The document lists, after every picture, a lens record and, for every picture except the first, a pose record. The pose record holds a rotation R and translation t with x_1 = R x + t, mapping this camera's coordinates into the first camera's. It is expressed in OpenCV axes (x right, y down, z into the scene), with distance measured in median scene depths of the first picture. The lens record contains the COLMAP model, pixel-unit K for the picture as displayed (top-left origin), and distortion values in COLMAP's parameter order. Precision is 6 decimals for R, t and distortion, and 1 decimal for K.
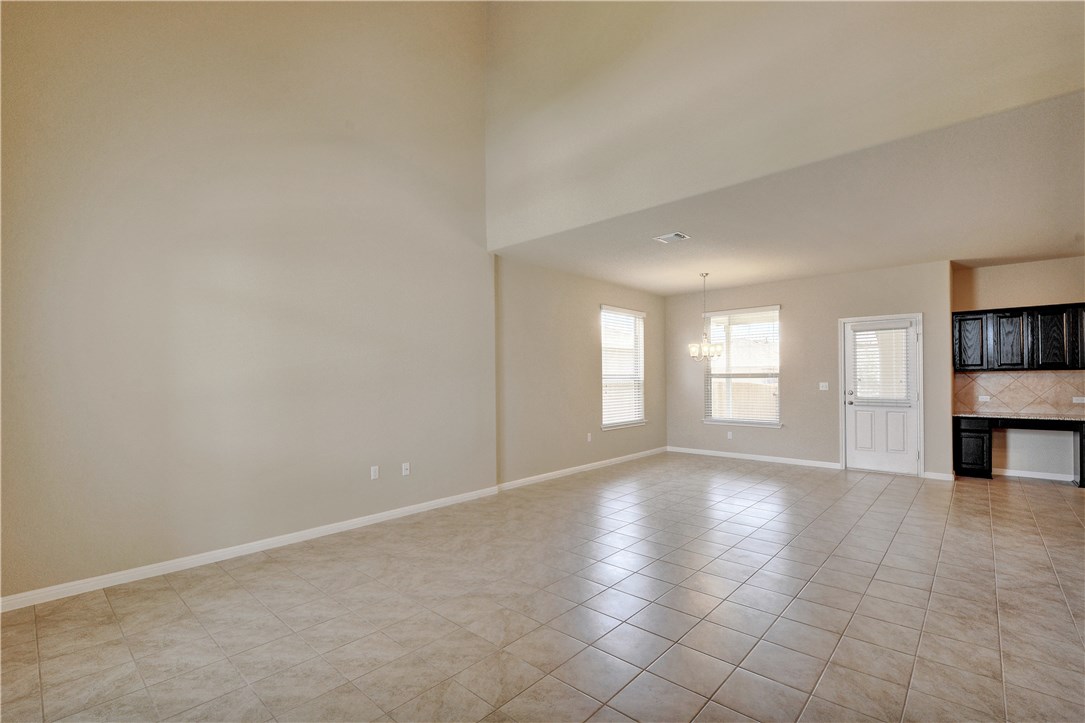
lens RADIAL K [[484.8, 0, 544.6], [0, 484.8, 374.8], [0, 0, 1]] dist [0.004457, -0.009200]
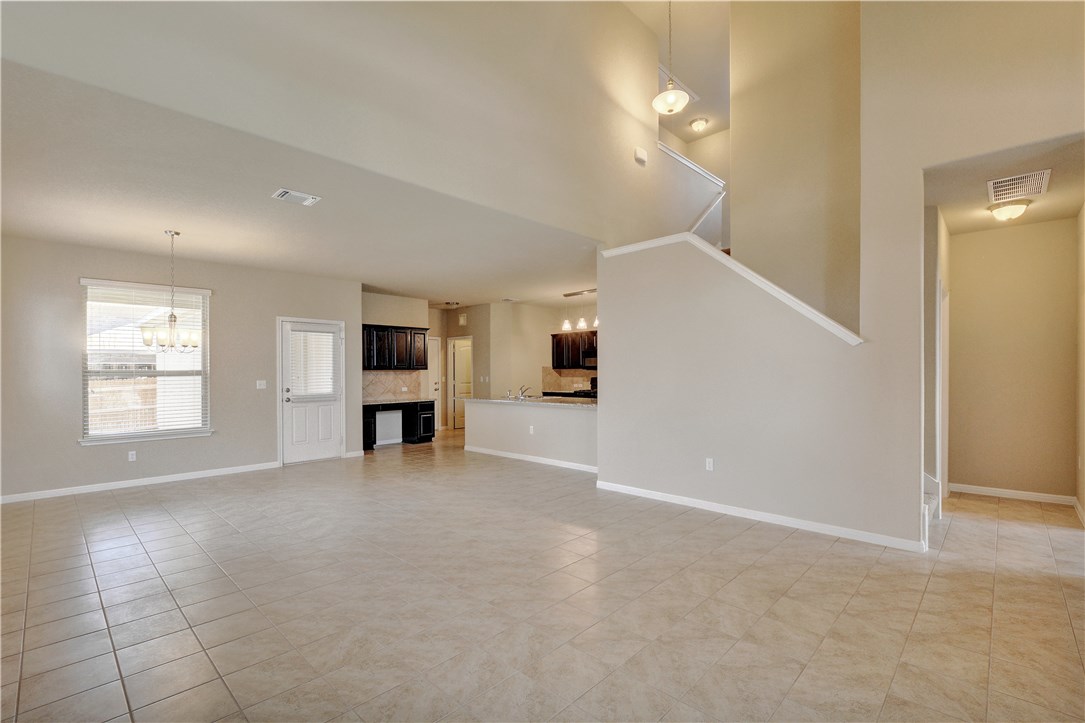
lens RADIAL K [[484.8, 0, 557.9], [0, 484.8, 372.0], [0, 0, 1]] dist [0.004457, -0.009200]
pose [[0.014321, 0.004903, 0.999885, -0.415173], [0.000893, 0.999988, -0.004916, 0.004639], [-0.999897, 0.000963, 0.014316, 0.447023]]
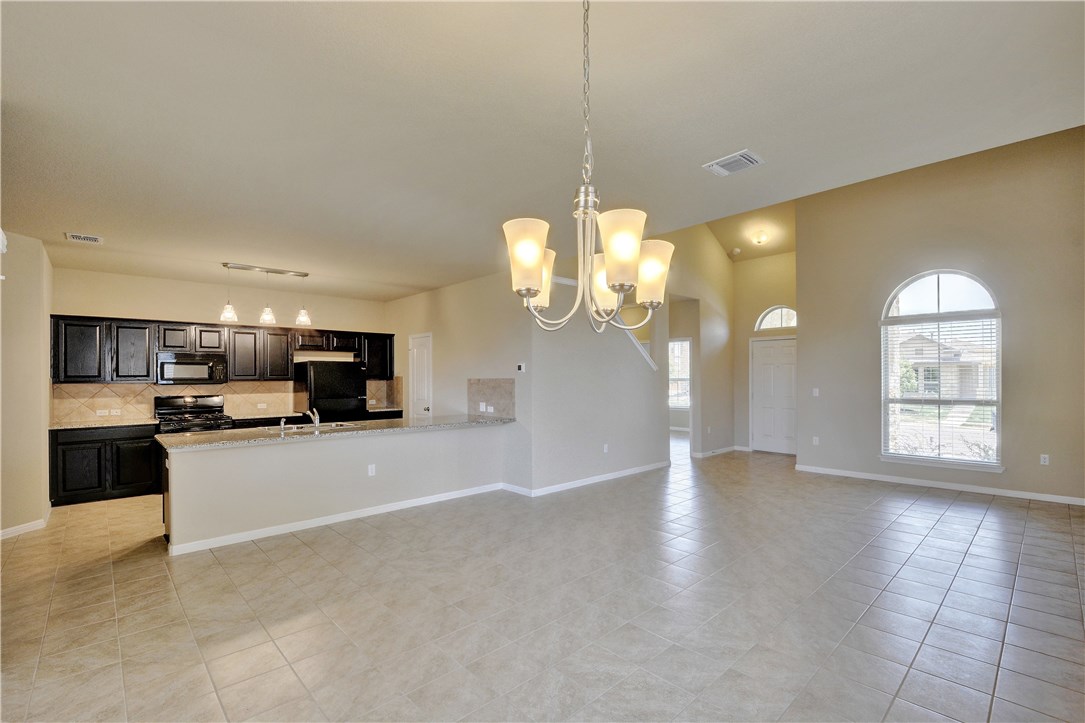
lens RADIAL K [[484.8, 0, 550.5], [0, 484.8, 376.2], [0, 0, 1]] dist [0.004457, -0.009200]
pose [[-0.997694, 0.011914, 0.066813, 0.364152], [0.011192, 0.999875, -0.011183, -0.006979], [-0.066938, -0.010409, -0.997703, 1.294399]]
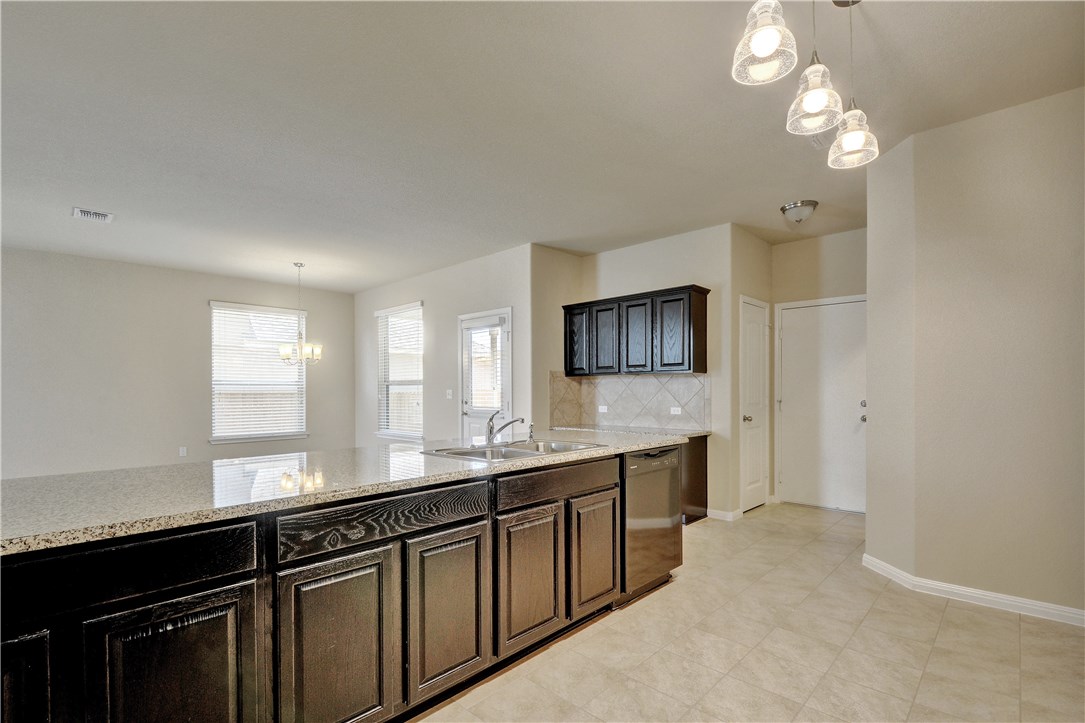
lens RADIAL K [[497.9, 0, 514.8], [0, 497.9, 389.4], [0, 0, 1]] dist [-0.013118, -0.000594]
pose [[0.998902, 0.001104, -0.046836, 0.813727], [-0.000781, 0.999976, 0.006922, 0.009792], [0.046843, -0.006878, 0.998879, 0.136576]]
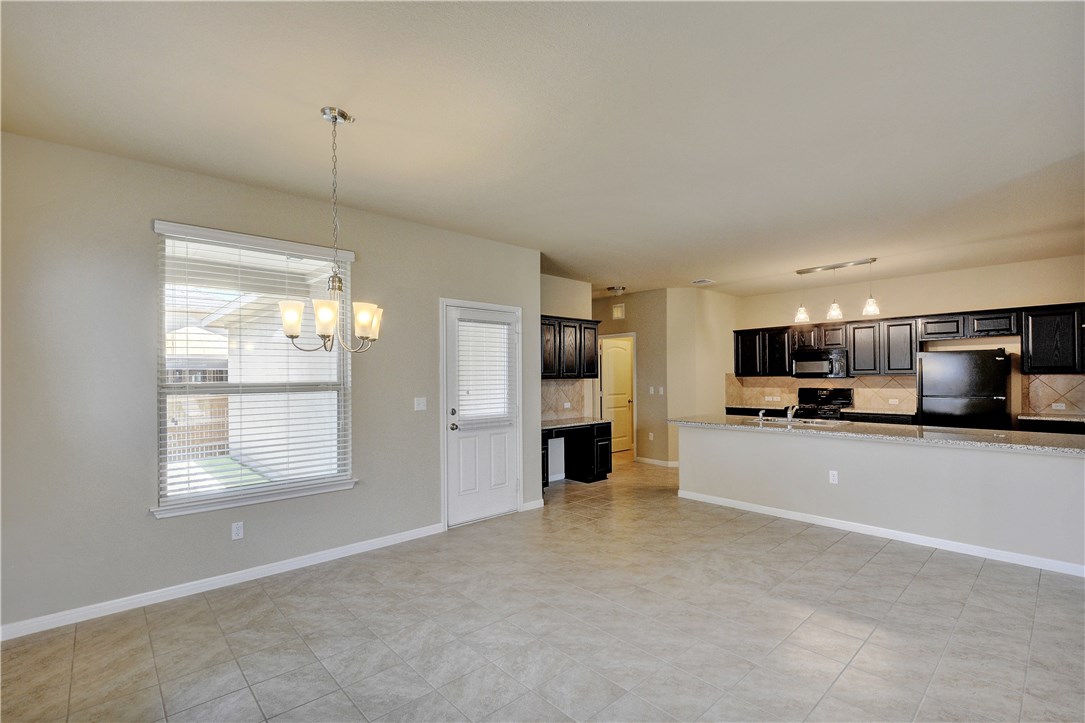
lens RADIAL K [[484.8, 0, 556.0], [0, 484.8, 376.1], [0, 0, 1]] dist [0.004457, -0.009200]
pose [[0.075813, 0.005711, 0.997106, -0.021010], [0.000912, 0.999983, -0.005796, -0.008495], [-0.997122, 0.001349, 0.075807, 0.872035]]
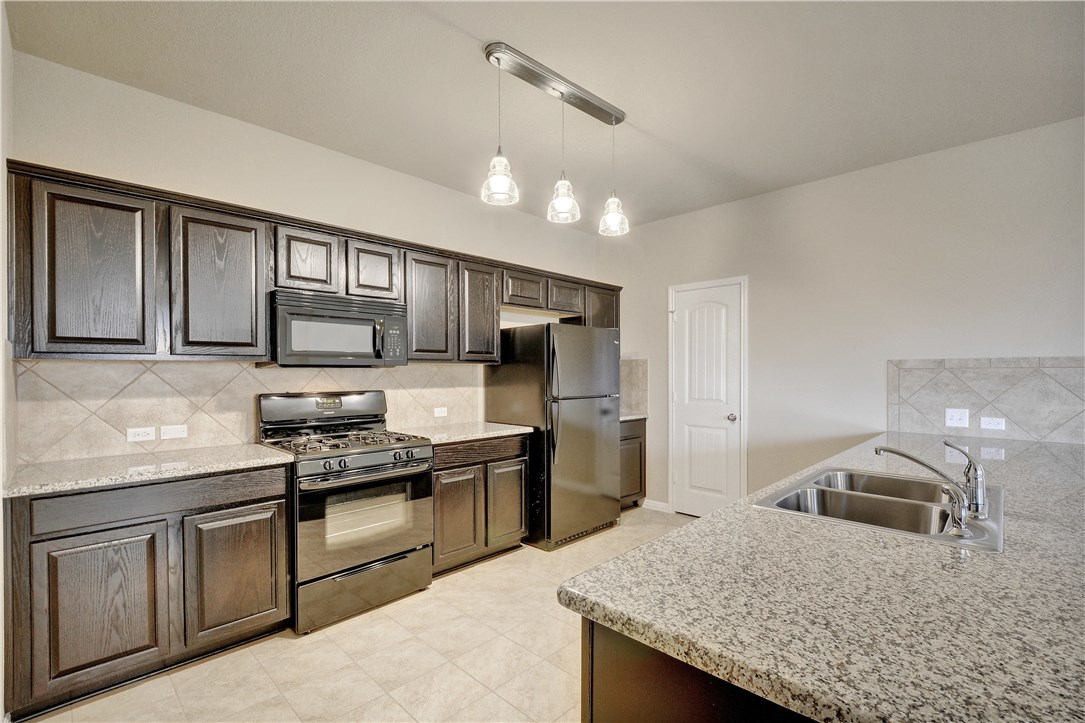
lens RADIAL K [[484.8, 0, 552.1], [0, 484.8, 375.5], [0, 0, 1]] dist [0.004457, -0.009200]
pose [[-0.999716, 0.006248, 0.023009, 0.969628], [0.006198, 0.999978, -0.002226, 0.000403], [-0.023023, -0.002083, -0.999733, 0.784558]]
